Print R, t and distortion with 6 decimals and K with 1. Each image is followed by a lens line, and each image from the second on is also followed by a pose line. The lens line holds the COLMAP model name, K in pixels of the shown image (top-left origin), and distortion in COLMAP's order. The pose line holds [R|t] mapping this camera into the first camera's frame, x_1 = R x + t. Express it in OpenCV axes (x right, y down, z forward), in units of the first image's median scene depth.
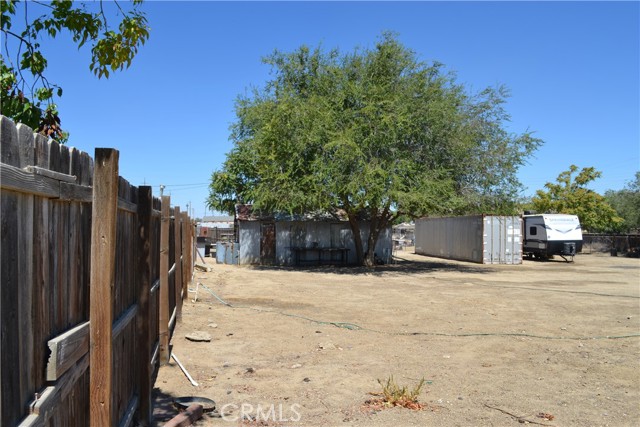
lens RADIAL K [[515.2, 0, 319.8], [0, 515.2, 213.1], [0, 0, 1]] dist [-0.080822, 0.010901]
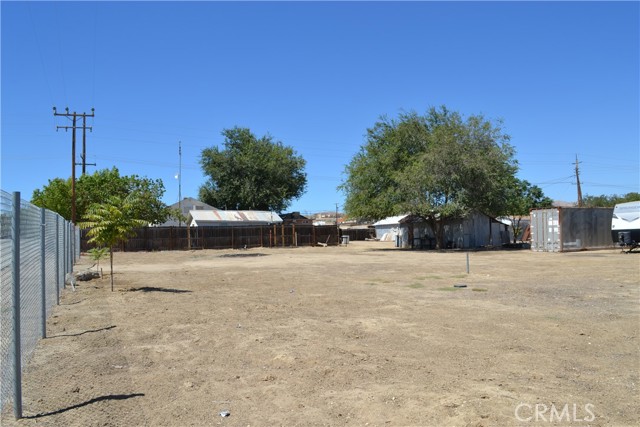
lens RADIAL K [[515.2, 0, 319.7], [0, 515.2, 219.5], [0, 0, 1]] dist [-0.080822, 0.010901]
pose [[0.268734, -0.044282, -0.962196, 1.697217], [0.042959, 0.998500, -0.033955, 0.058364], [0.962256, -0.032210, 0.270233, 0.275143]]
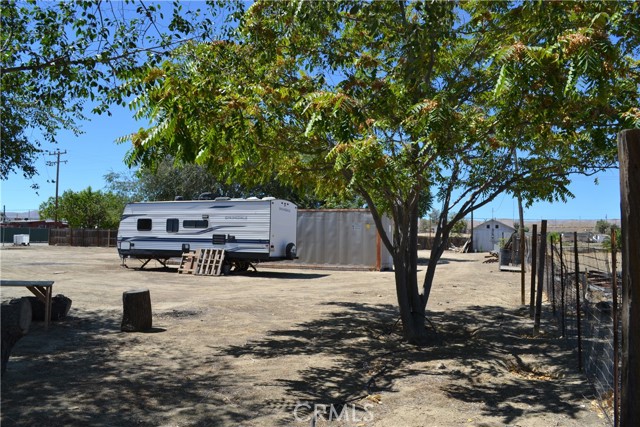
lens RADIAL K [[515.2, 0, 319.5], [0, 515.2, 219.3], [0, 0, 1]] dist [-0.080822, 0.010901]
pose [[-0.497102, -0.053695, -0.866029, 1.397035], [0.000132, 0.998079, -0.061958, 0.099862], [0.867692, -0.030914, -0.496140, 2.240577]]
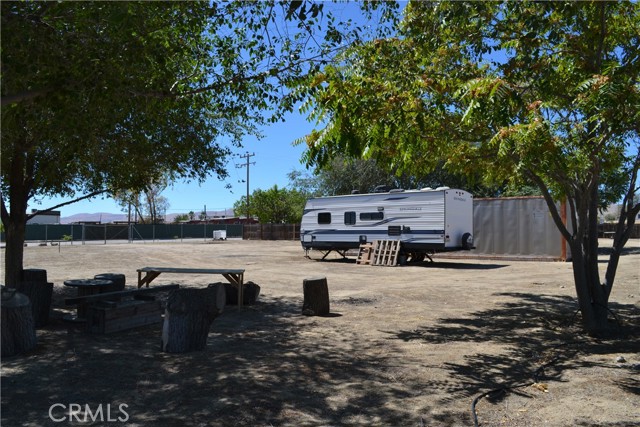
lens RADIAL K [[515.2, 0, 317.5], [0, 515.2, 215.1], [0, 0, 1]] dist [-0.080822, 0.010901]
pose [[-0.764129, -0.028932, -0.644414, 1.401799], [0.009611, 0.998372, -0.056220, 0.101858], [0.644992, -0.049153, -0.762607, 2.254132]]
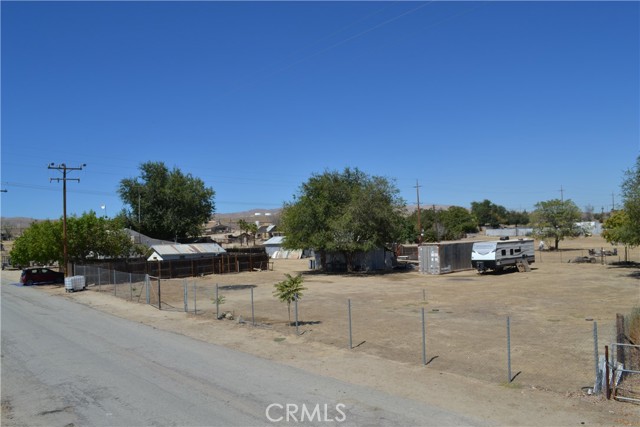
lens RADIAL K [[515.2, 0, 319.0], [0, 515.2, 218.6], [0, 0, 1]] dist [-0.080822, 0.010901]
pose [[0.555884, -0.051705, -0.829650, 2.022678], [0.055765, 0.998135, -0.024842, -0.077935], [0.829387, -0.032456, 0.557731, -0.303331]]
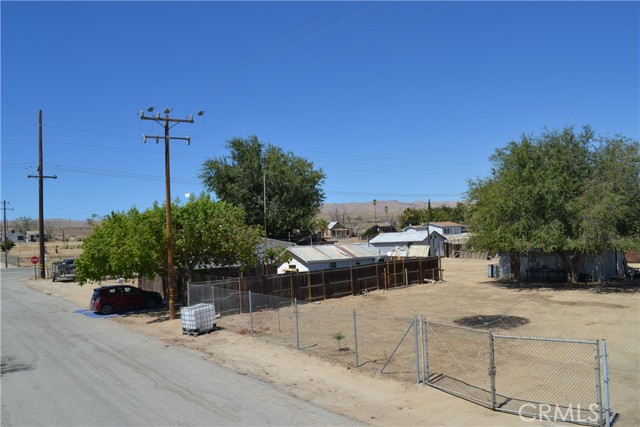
lens RADIAL K [[515.2, 0, 317.6], [0, 515.2, 221.8], [0, 0, 1]] dist [-0.080822, 0.010901]
pose [[0.501273, -0.050247, -0.863829, 1.073850], [0.067259, 0.997555, -0.018996, -0.095626], [0.862671, -0.048578, 0.503427, -0.325430]]
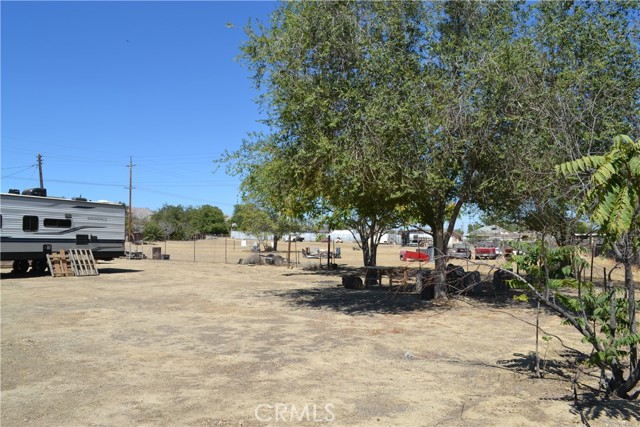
lens RADIAL K [[515.2, 0, 316.9], [0, 515.2, 232.3], [0, 0, 1]] dist [-0.080822, 0.010901]
pose [[0.836098, -0.007361, -0.548530, 1.542937], [0.006211, 0.999973, -0.003952, 0.072244], [0.548545, -0.000103, 0.836121, 1.105833]]
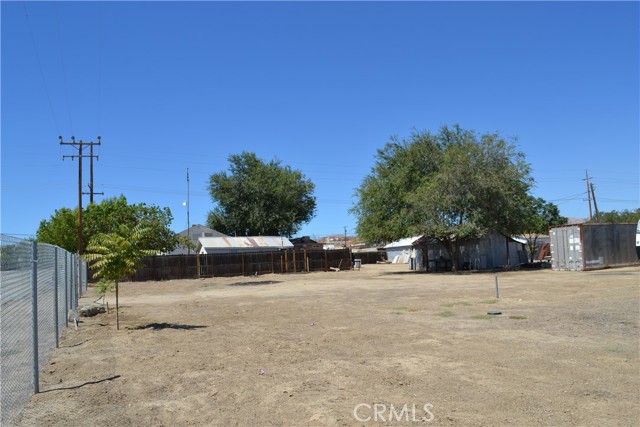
lens RADIAL K [[515.2, 0, 320.8], [0, 515.2, 217.4], [0, 0, 1]] dist [-0.080822, 0.010901]
pose [[0.254477, -0.099126, -0.961985, 1.653153], [0.068008, 0.994105, -0.084445, 0.053657], [0.964685, -0.043933, 0.259718, 0.273719]]
